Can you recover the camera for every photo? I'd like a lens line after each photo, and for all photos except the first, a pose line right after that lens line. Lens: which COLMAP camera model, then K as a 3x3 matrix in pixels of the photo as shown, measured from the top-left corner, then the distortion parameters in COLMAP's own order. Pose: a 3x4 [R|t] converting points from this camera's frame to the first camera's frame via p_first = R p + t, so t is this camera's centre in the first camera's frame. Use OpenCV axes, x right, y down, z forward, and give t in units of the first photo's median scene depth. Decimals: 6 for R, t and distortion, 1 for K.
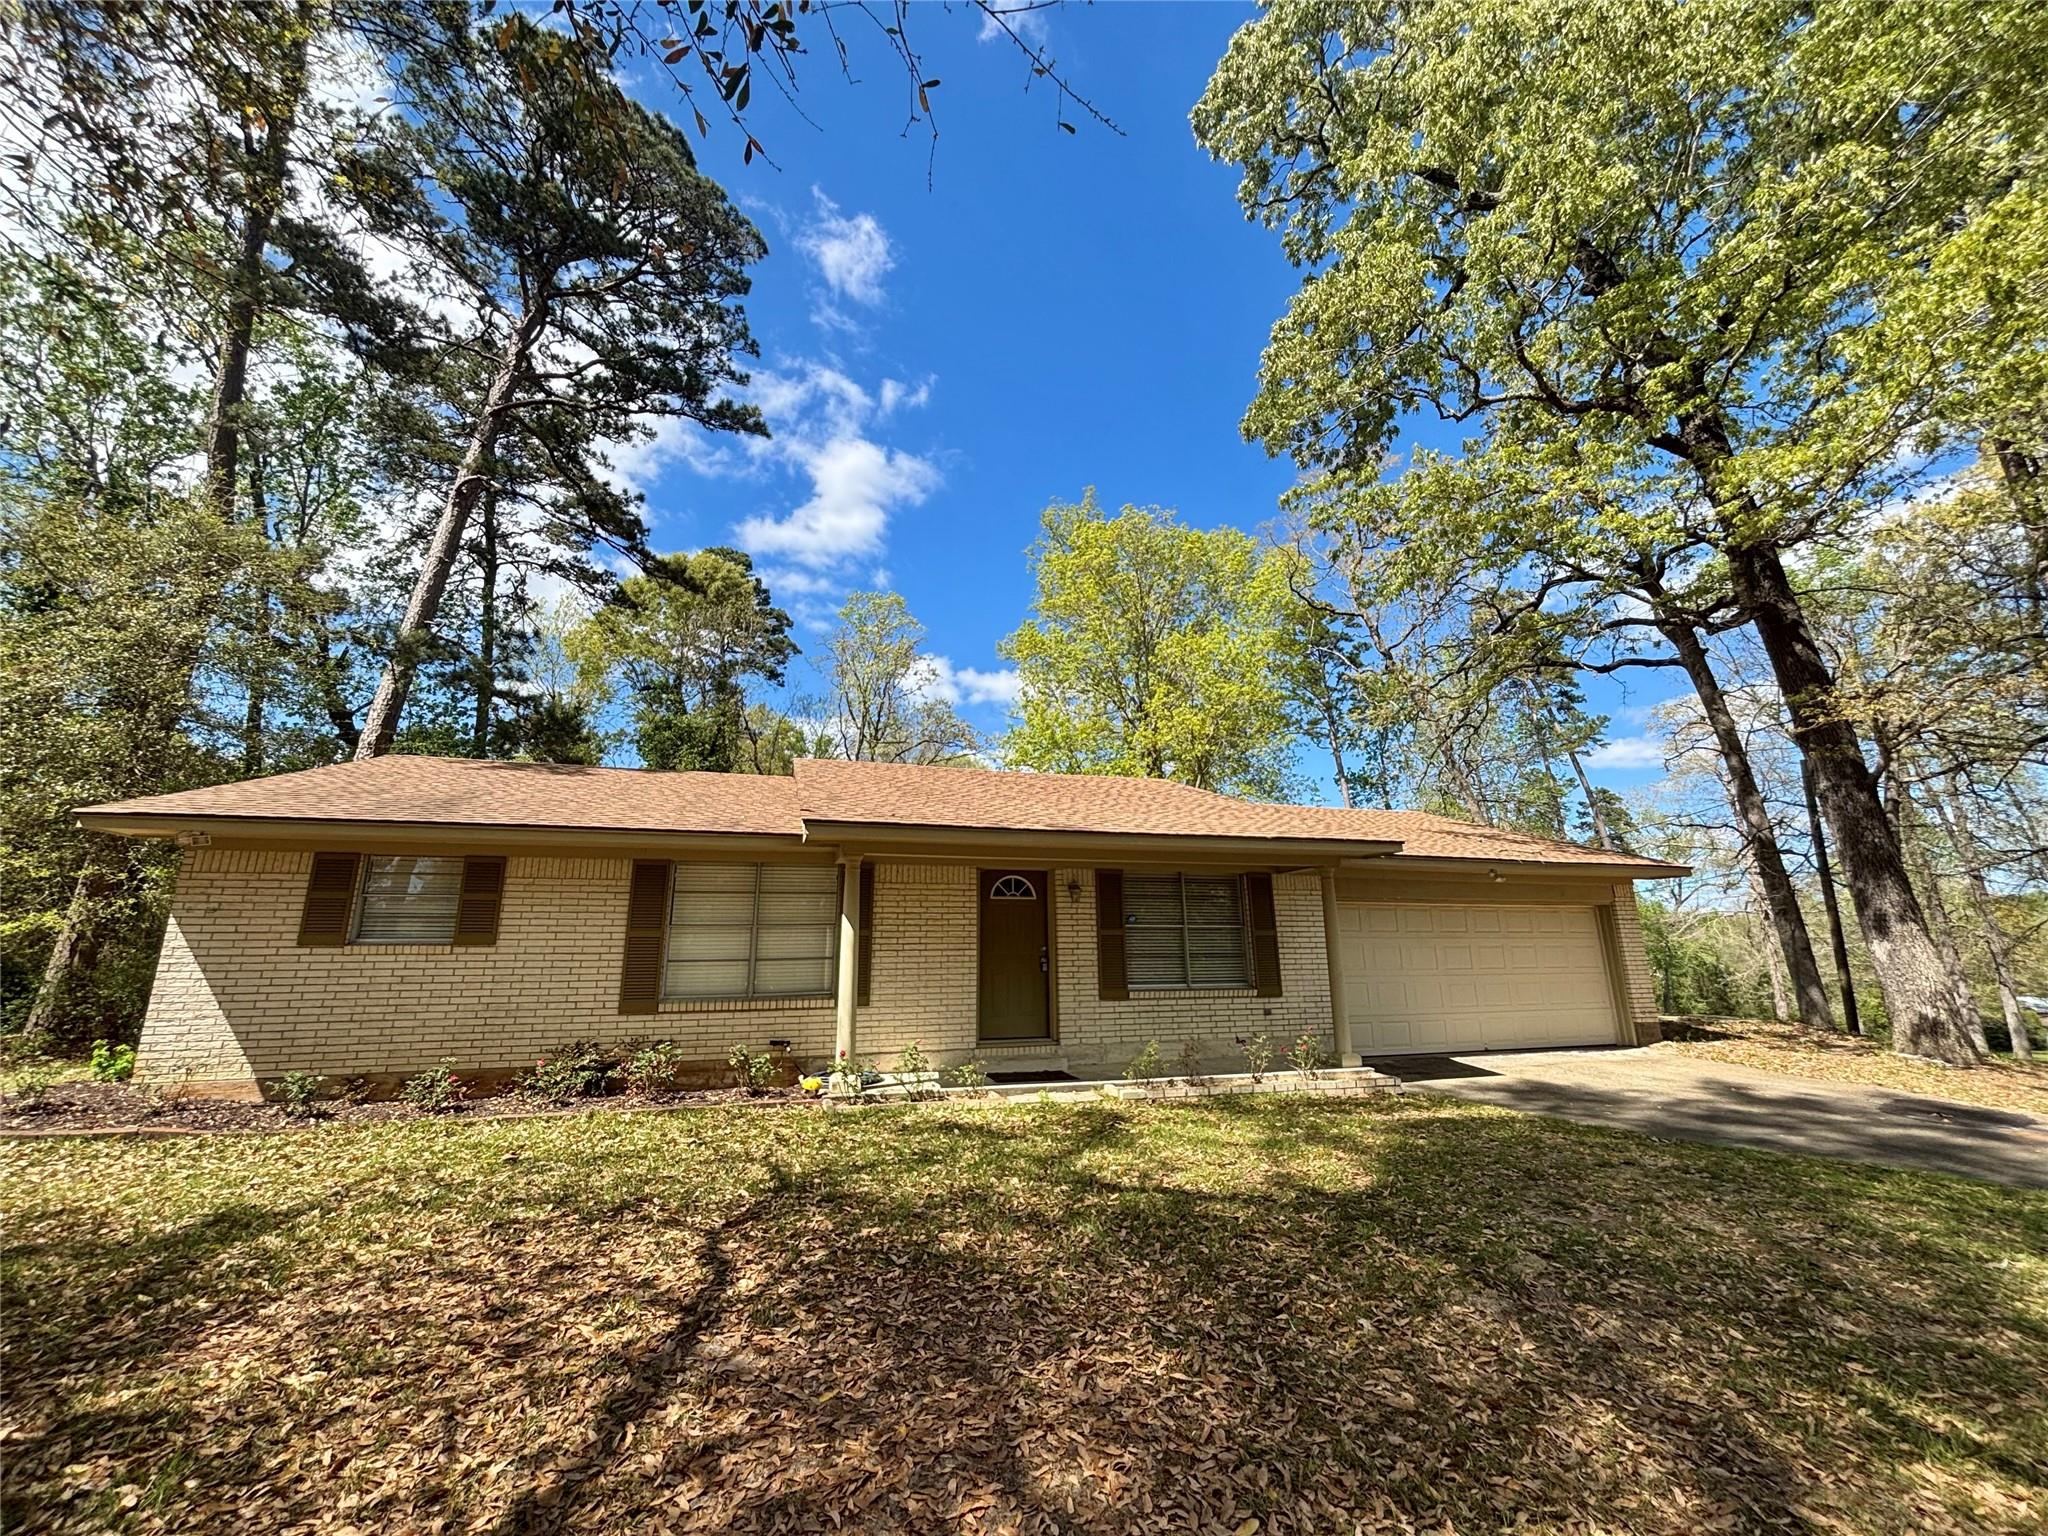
lens RADIAL K [[835.4, 0, 1018.6], [0, 835.4, 771.1], [0, 0, 1]] dist [-0.003308, 0.000154]
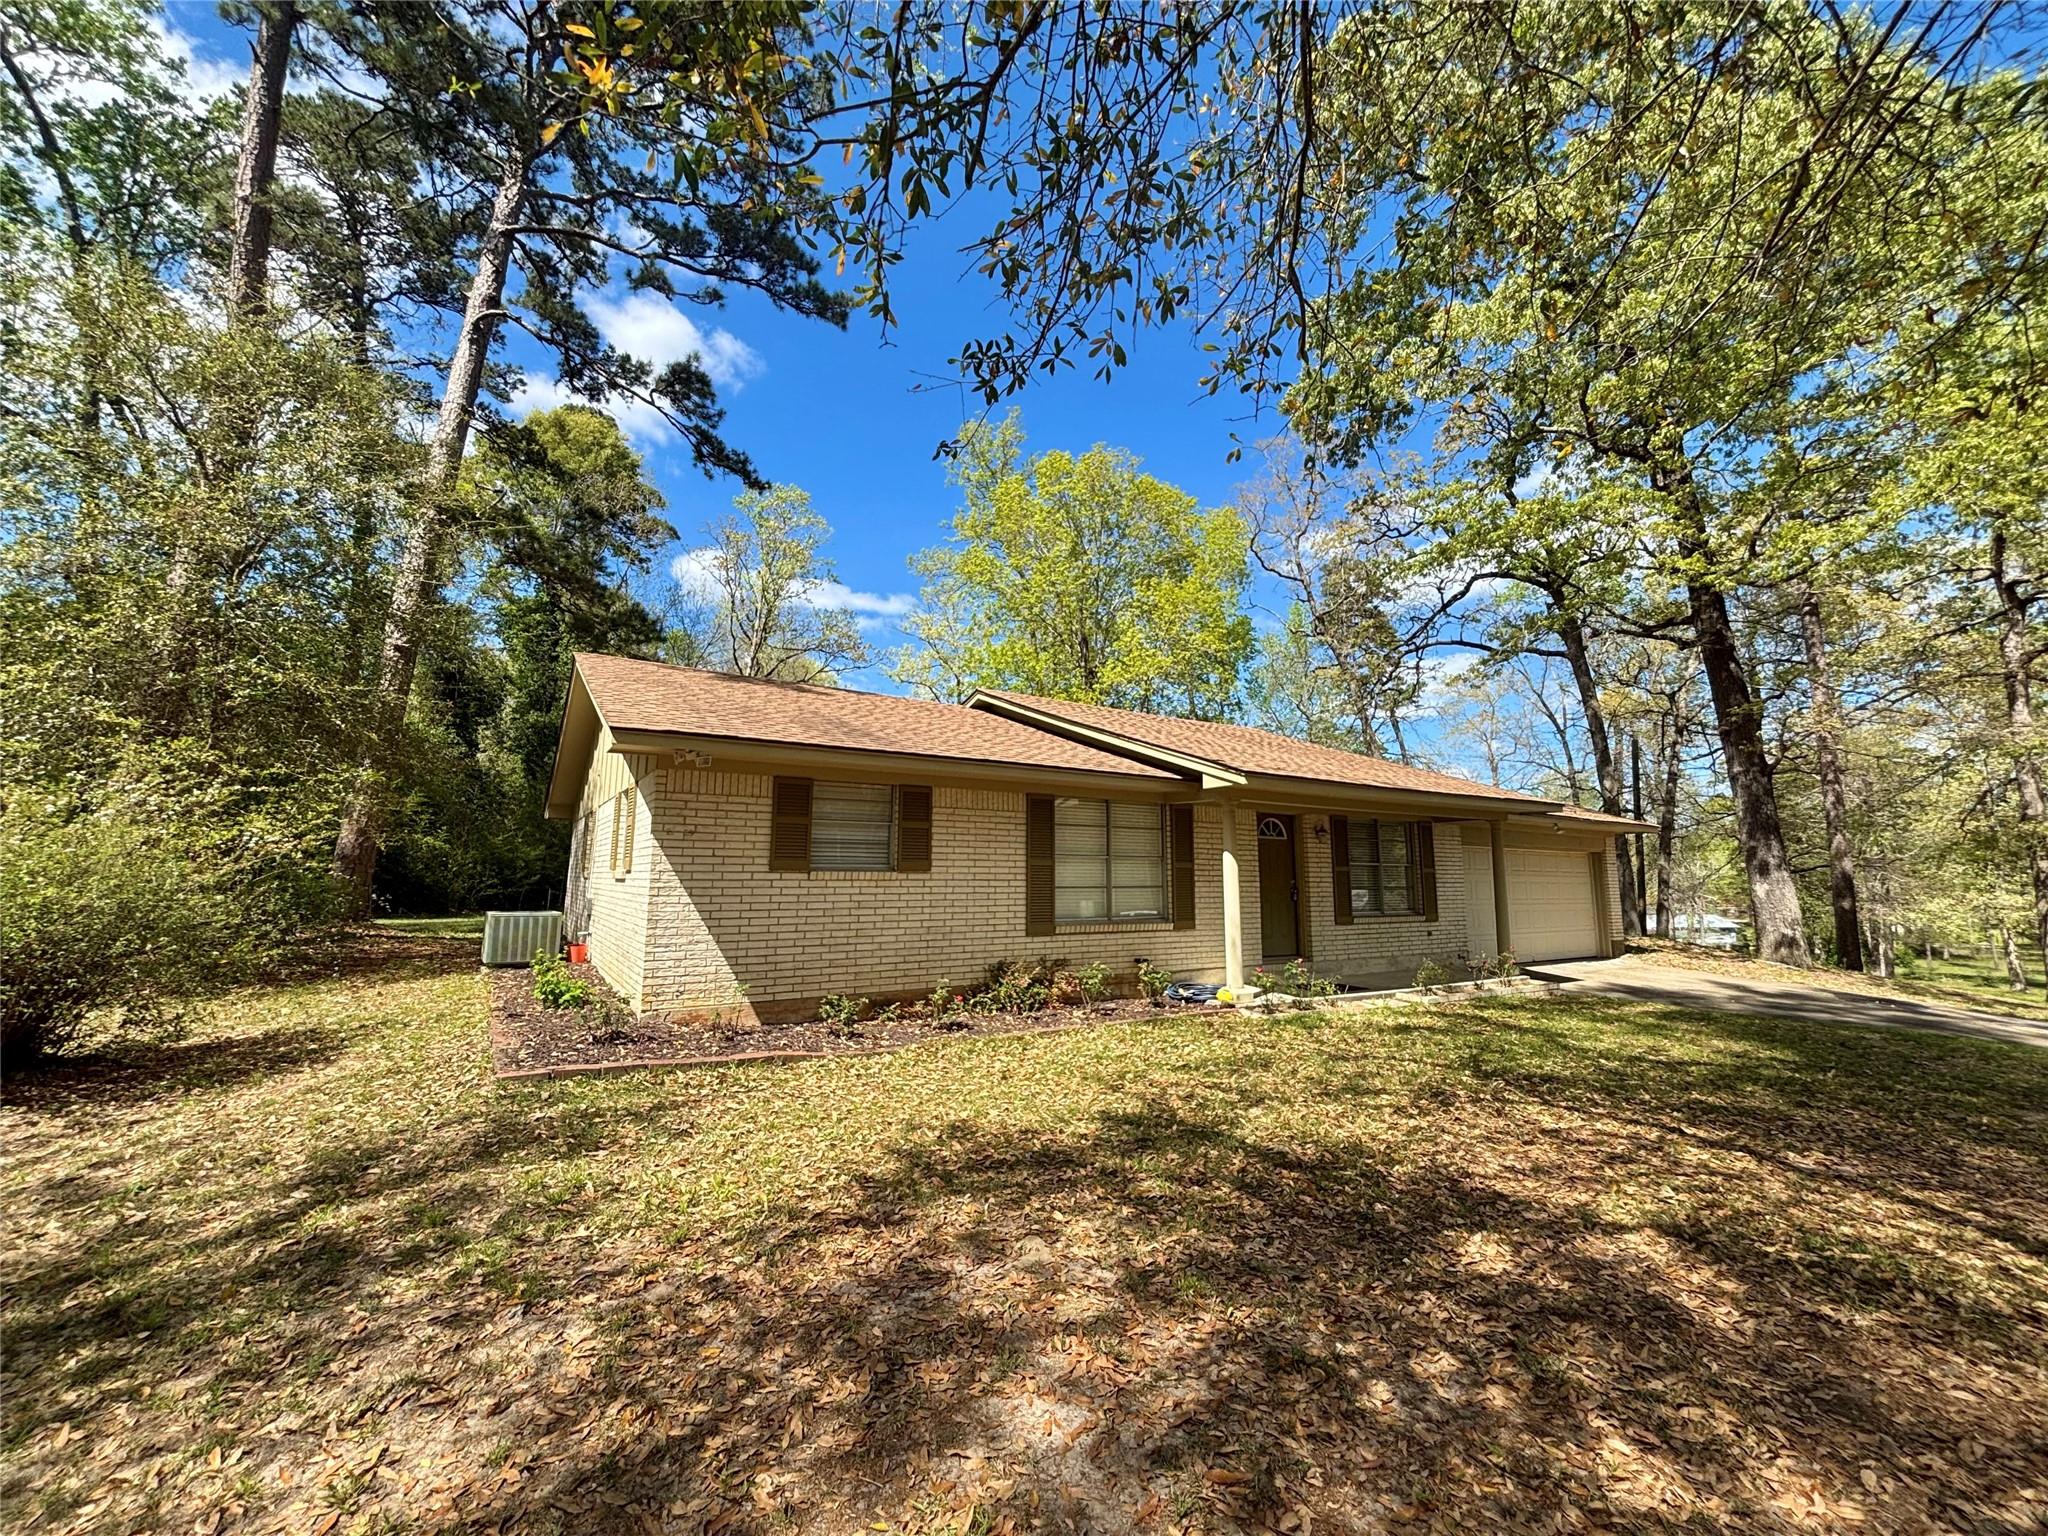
lens RADIAL K [[835.4, 0, 1035.8], [0, 835.4, 771.6], [0, 0, 1]] dist [-0.003308, 0.000154]
pose [[0.961958, 0.052219, 0.268160, -0.719258], [-0.079028, 0.992786, 0.090171, -0.017827], [-0.261517, -0.107933, 0.959145, -0.014953]]
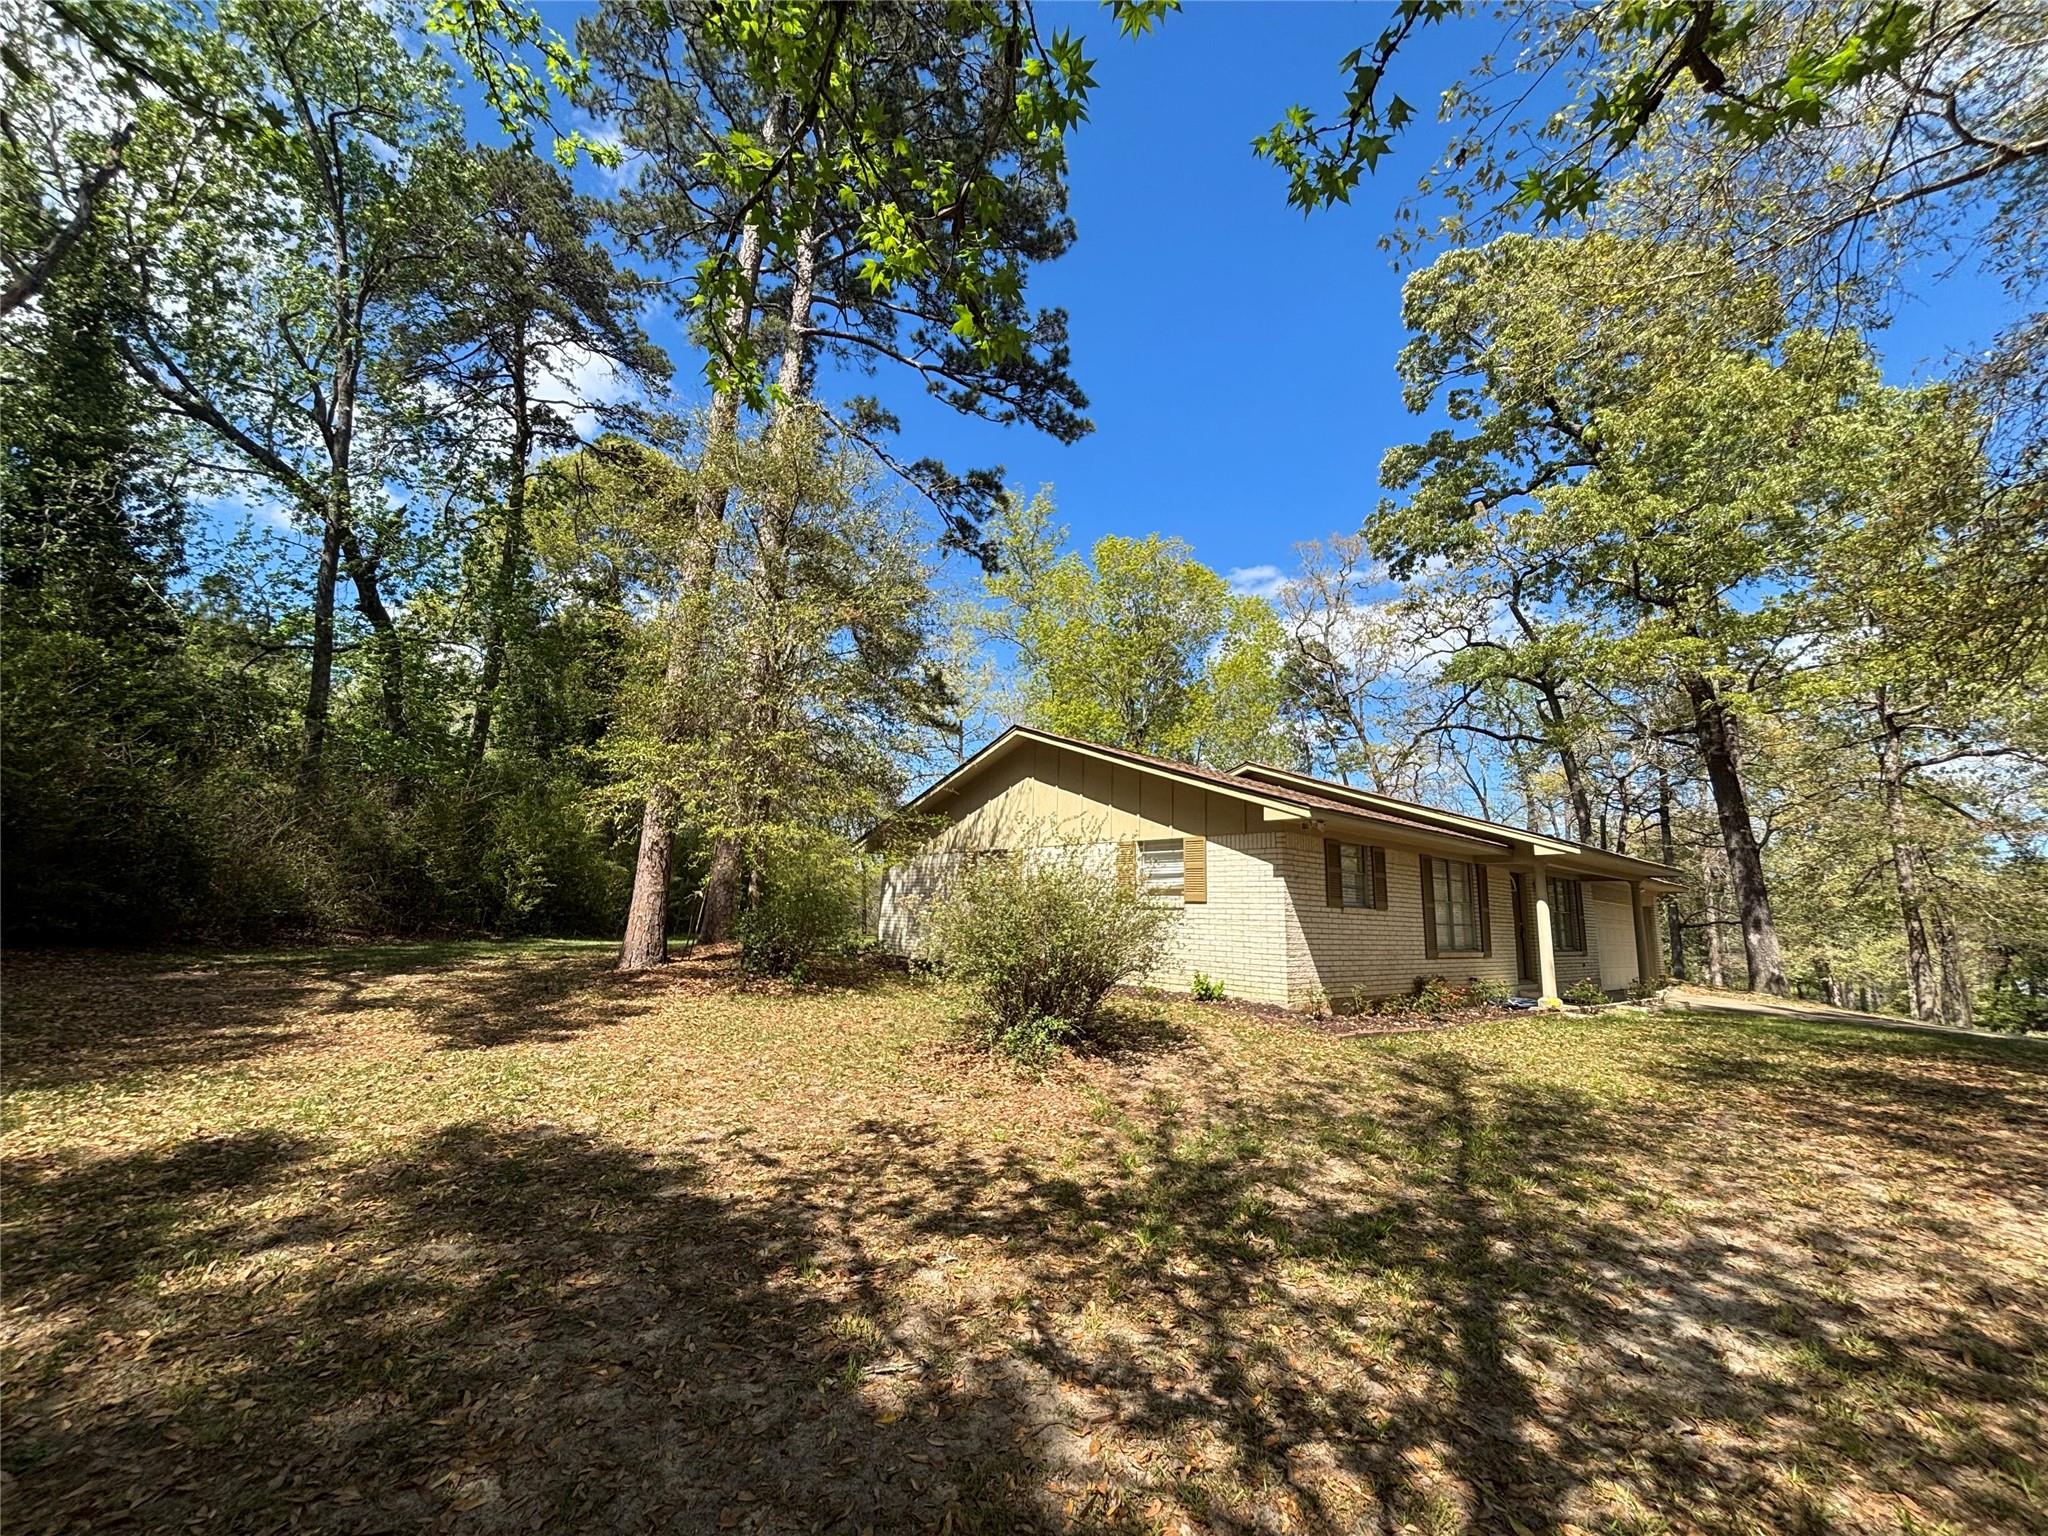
lens RADIAL K [[835.4, 0, 1036.4], [0, 835.4, 760.0], [0, 0, 1]] dist [-0.003308, 0.000154]
pose [[0.908666, 0.118483, 0.400361, -1.635975], [-0.135794, 0.990623, 0.015036, 0.011506], [-0.394825, -0.068030, 0.916234, -0.061689]]
